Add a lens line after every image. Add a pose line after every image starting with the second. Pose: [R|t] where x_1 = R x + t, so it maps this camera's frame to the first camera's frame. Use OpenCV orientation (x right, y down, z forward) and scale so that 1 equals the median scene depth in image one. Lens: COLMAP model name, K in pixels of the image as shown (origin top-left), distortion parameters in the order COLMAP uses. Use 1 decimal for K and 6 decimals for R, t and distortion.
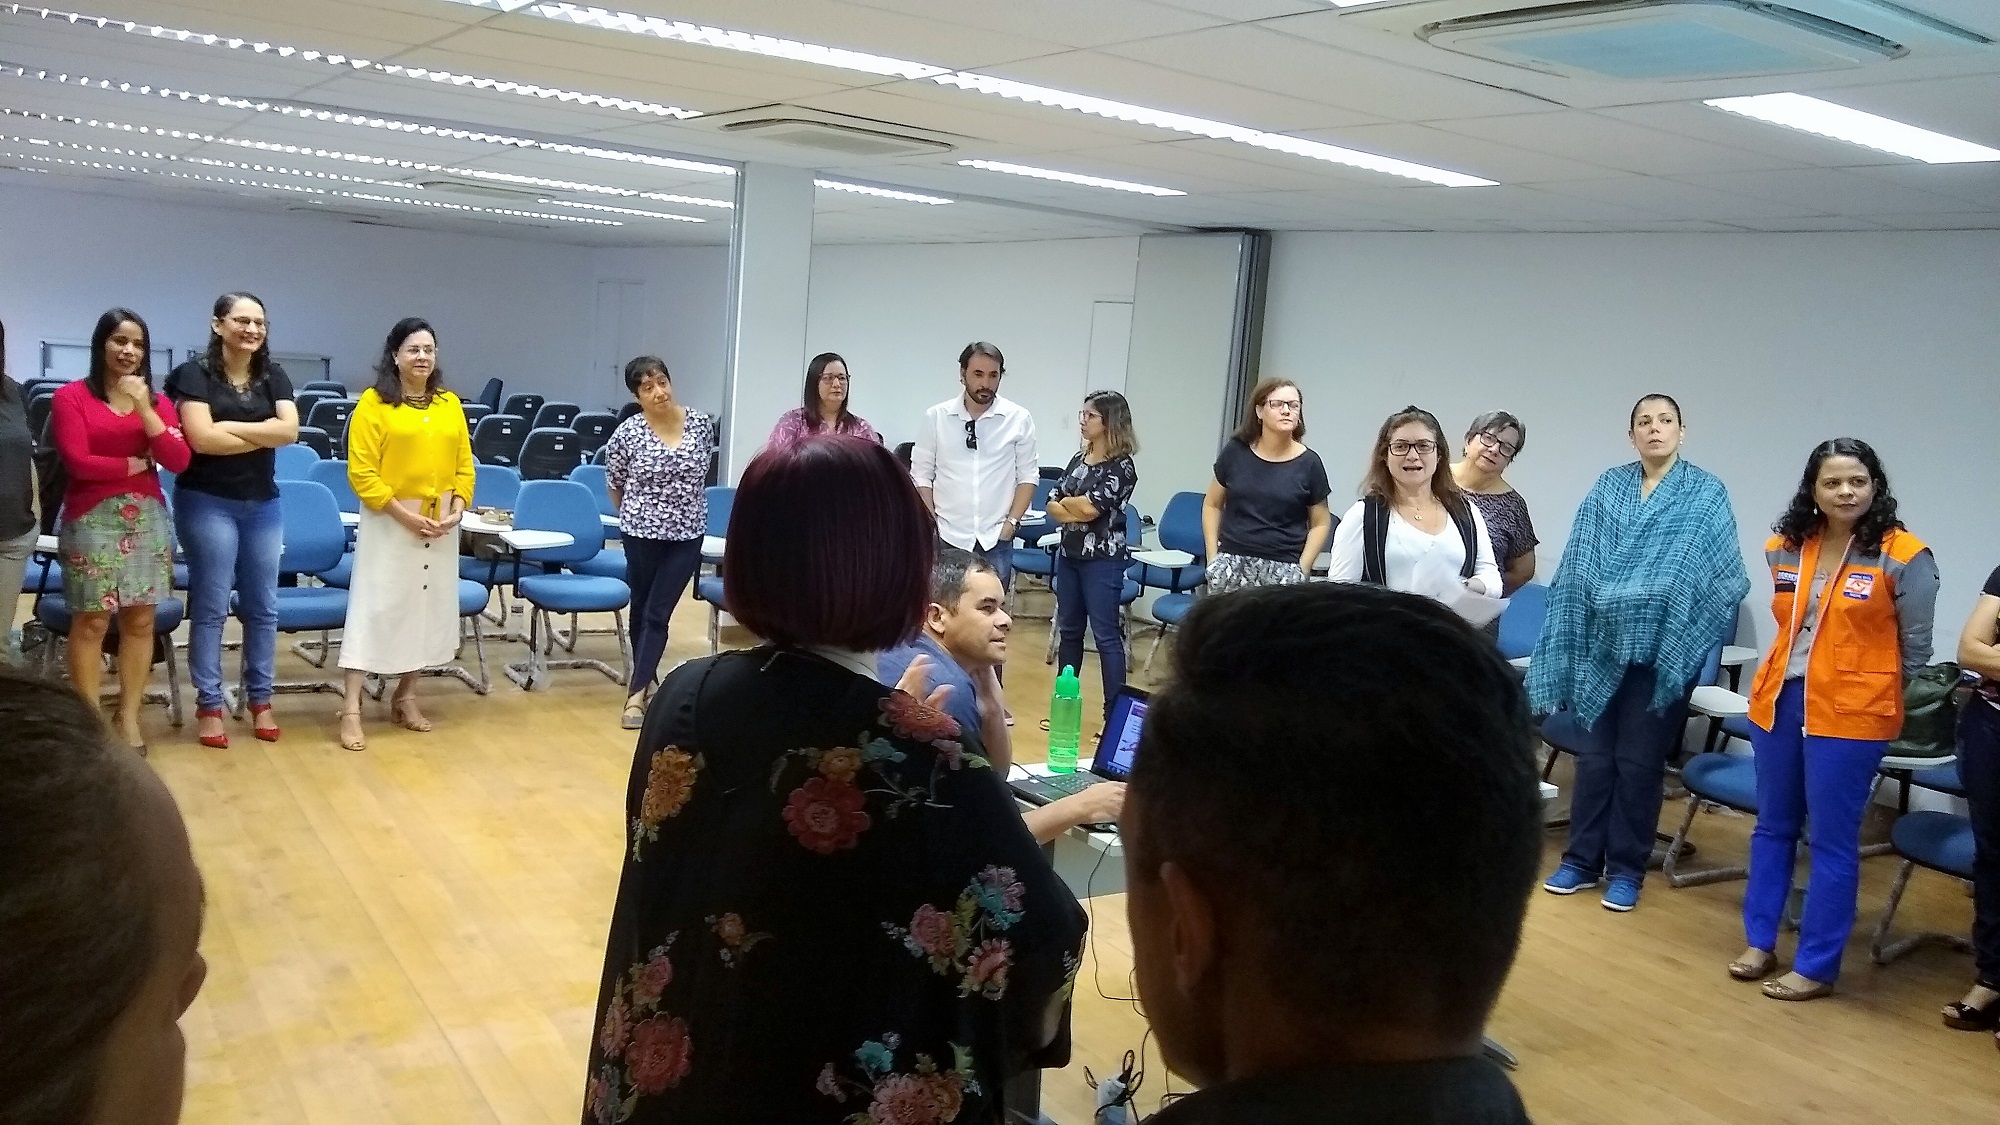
lens RADIAL K [[1580.5, 0, 1004.7], [0, 1580.5, 555.4], [0, 0, 1]] dist [-0.011429, 0.002289]
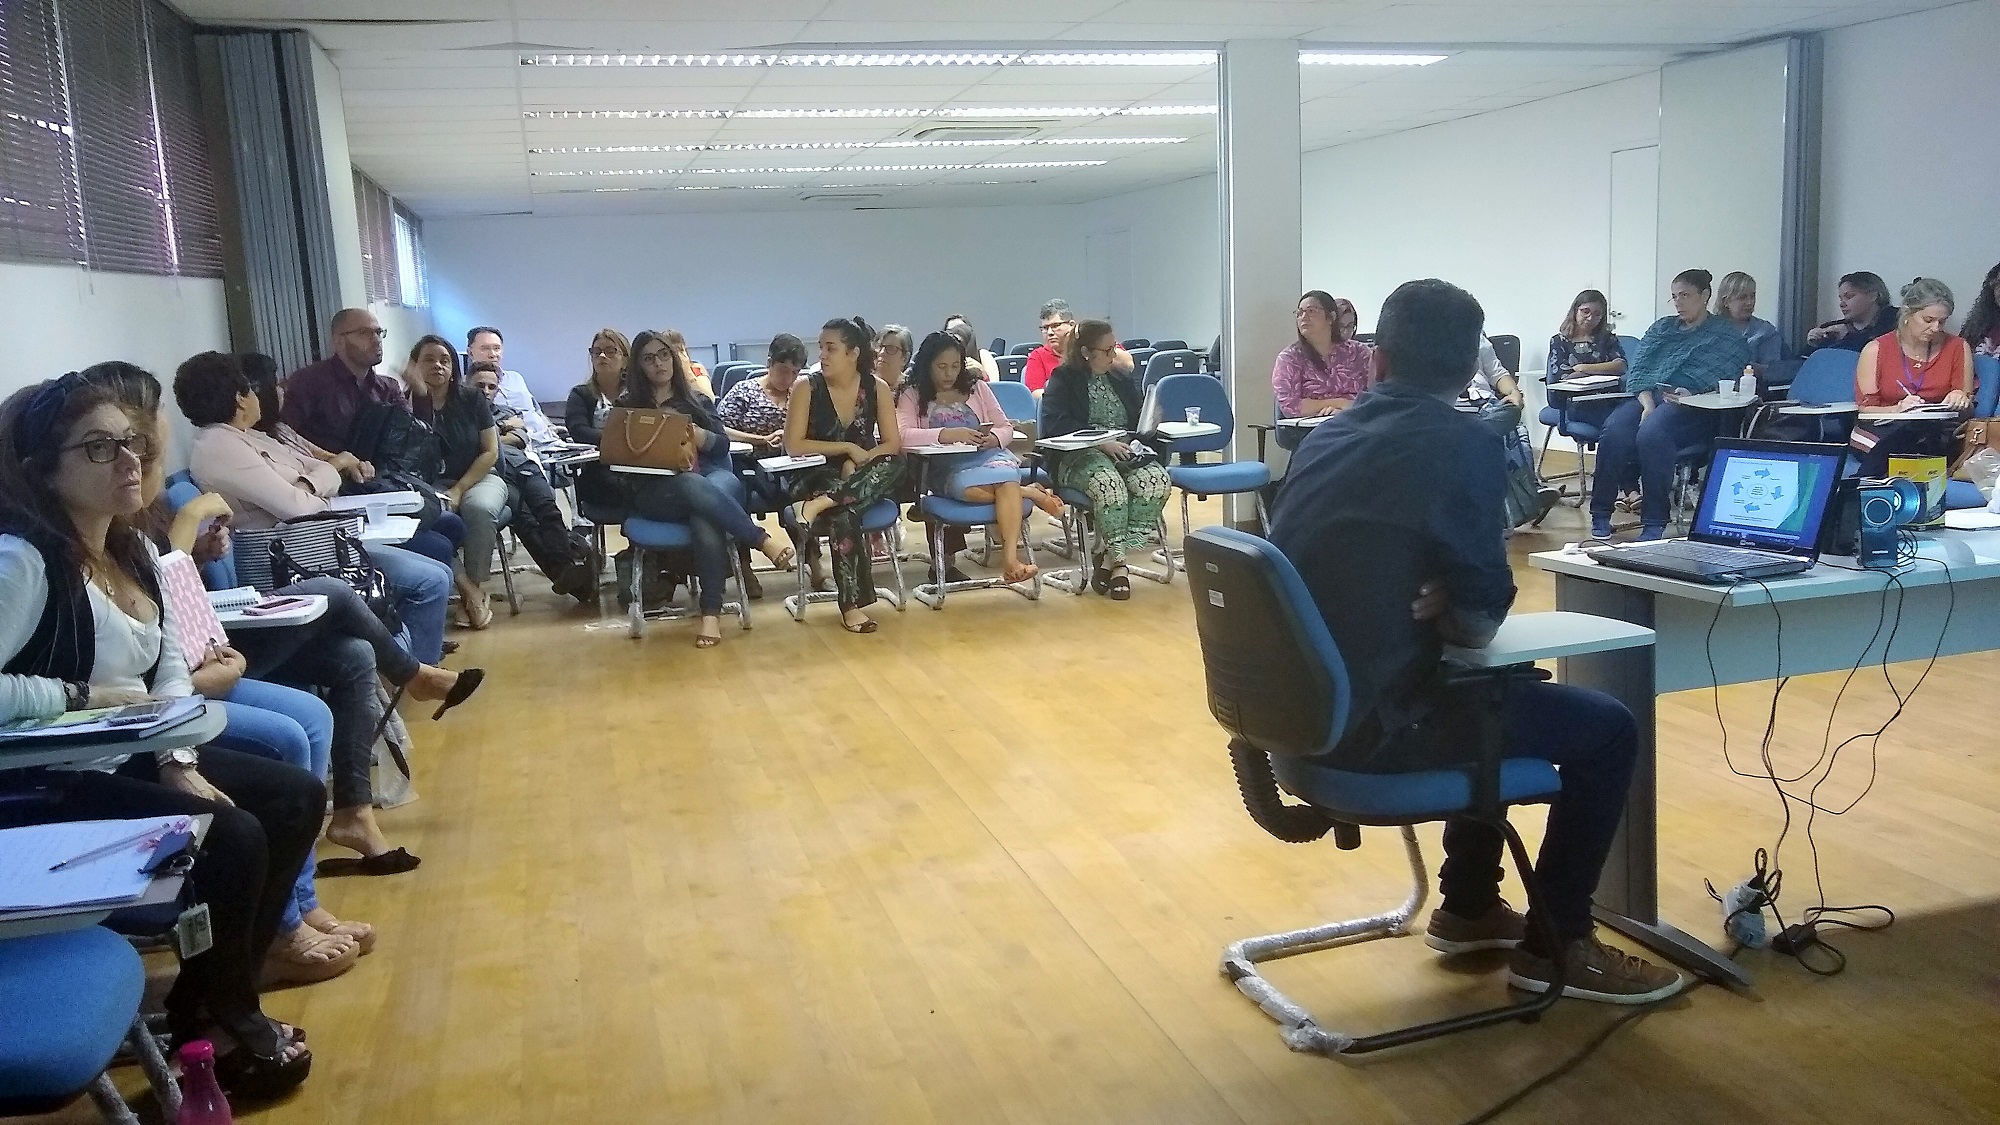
lens RADIAL K [[1580.5, 0, 1006.8], [0, 1580.5, 551.7], [0, 0, 1]] dist [-0.011429, 0.002289]
pose [[0.947854, -0.075229, -0.309699, -0.021794], [0.081887, 0.996605, 0.008533, 0.070459], [0.308006, -0.033448, 0.950796, 0.033299]]
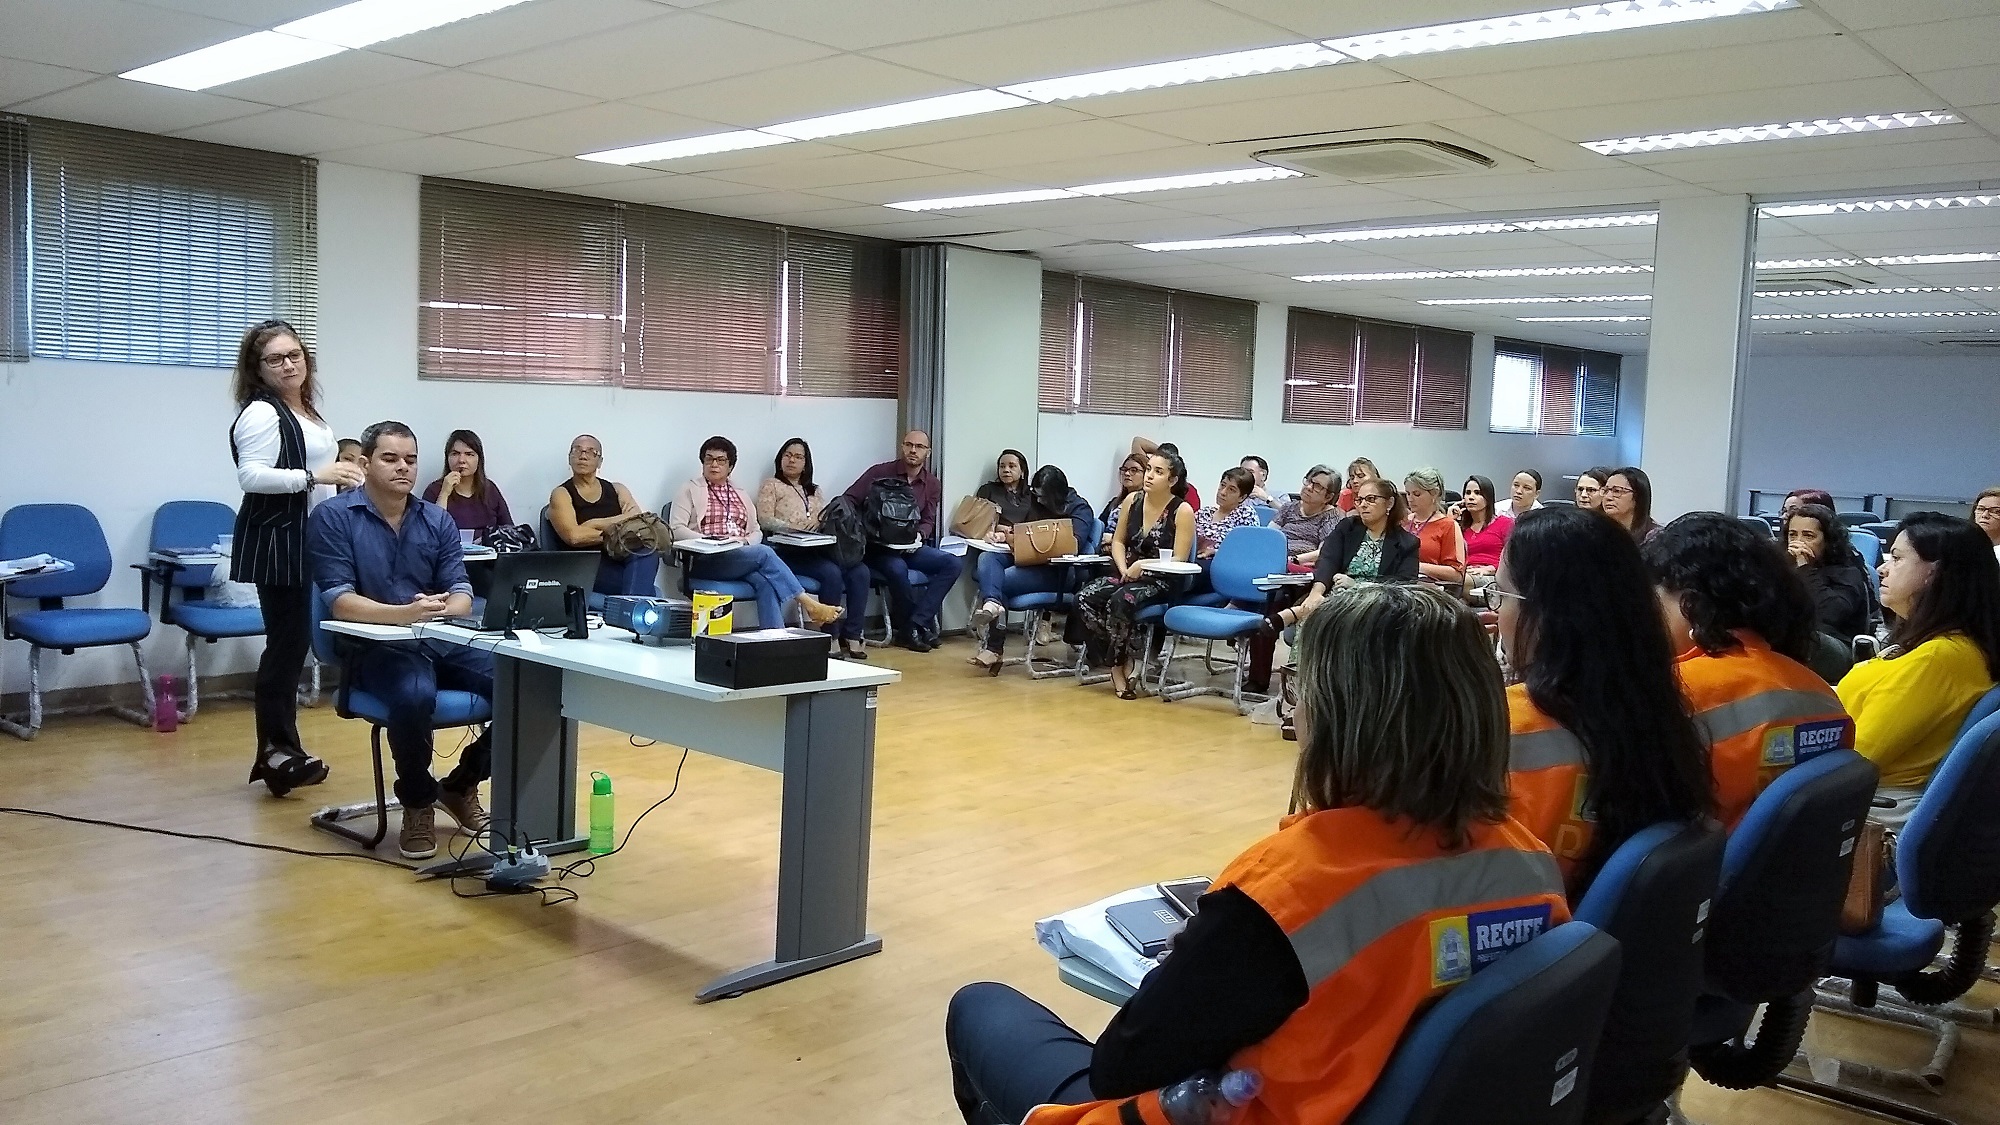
lens RADIAL K [[1580.5, 0, 1010.7], [0, 1580.5, 577.2], [0, 0, 1]] dist [-0.011429, 0.002289]
pose [[0.256937, 0.022166, -0.966174, 0.947576], [-0.143396, 0.989545, -0.015432, 0.049836], [0.955730, 0.142511, 0.257430, 0.676488]]
